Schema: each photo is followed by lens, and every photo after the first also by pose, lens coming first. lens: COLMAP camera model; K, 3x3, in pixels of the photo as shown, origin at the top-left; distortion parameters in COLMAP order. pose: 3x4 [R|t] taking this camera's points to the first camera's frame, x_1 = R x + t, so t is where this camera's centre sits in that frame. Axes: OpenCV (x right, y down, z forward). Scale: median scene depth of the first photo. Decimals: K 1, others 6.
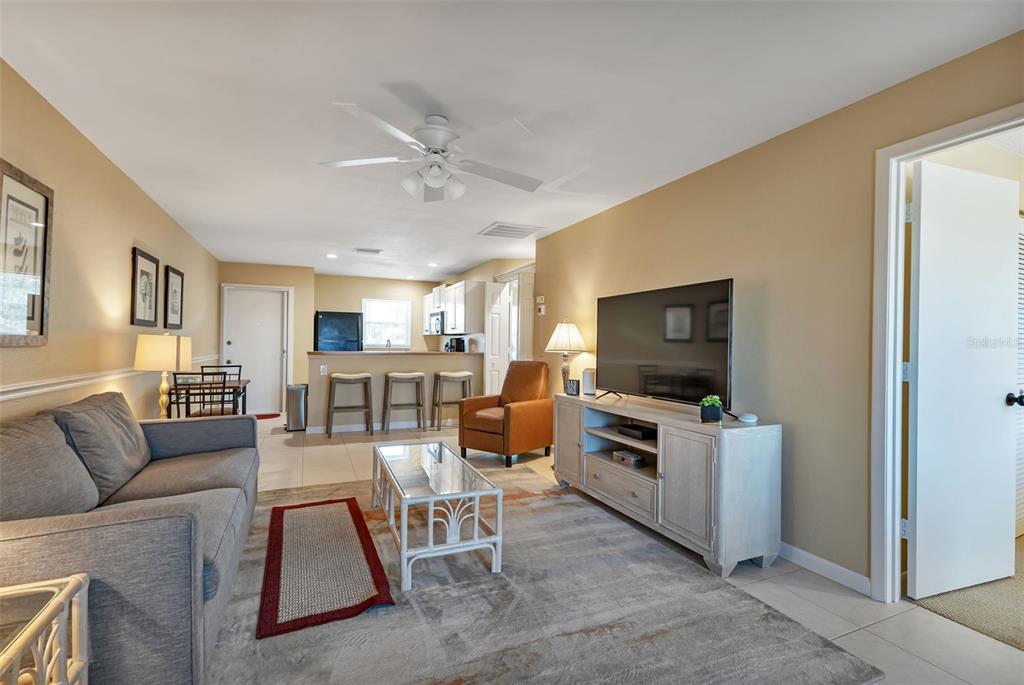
lens RADIAL K [[460.3, 0, 502.9], [0, 460.3, 343.9], [0, 0, 1]] dist [0.011193, -0.001848]
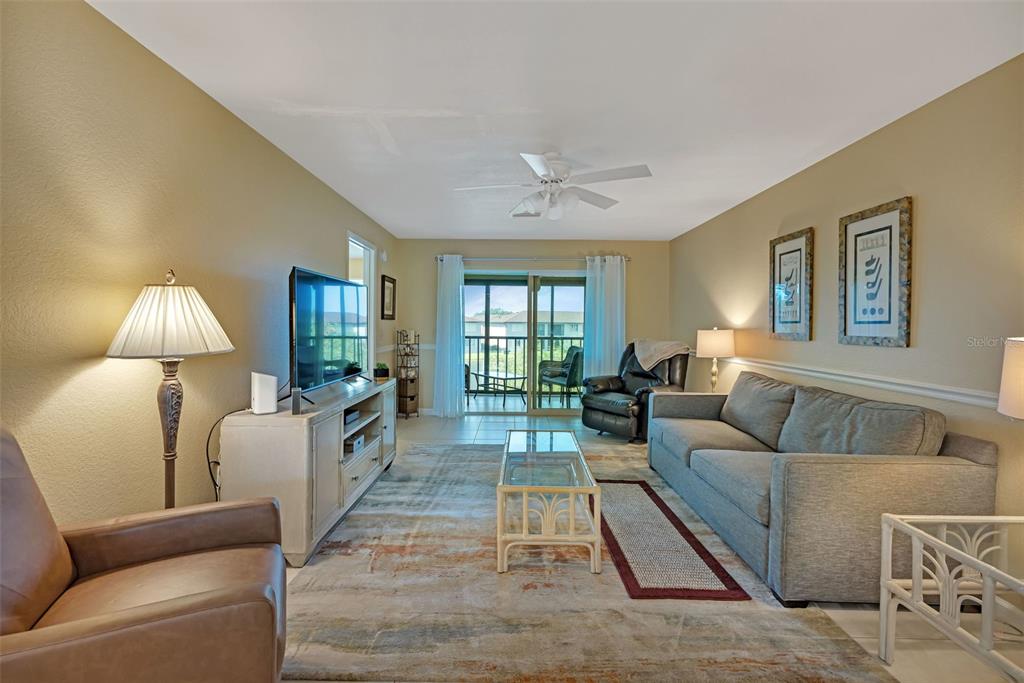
lens RADIAL K [[453.2, 0, 512.9], [0, 453.2, 333.8], [0, 0, 1]] dist [0.011342, -0.003597]
pose [[-0.919825, -0.031234, 0.391084, -0.477445], [-0.023038, 0.999406, 0.025633, -0.026496], [-0.391652, 0.014569, -0.919998, 1.915460]]
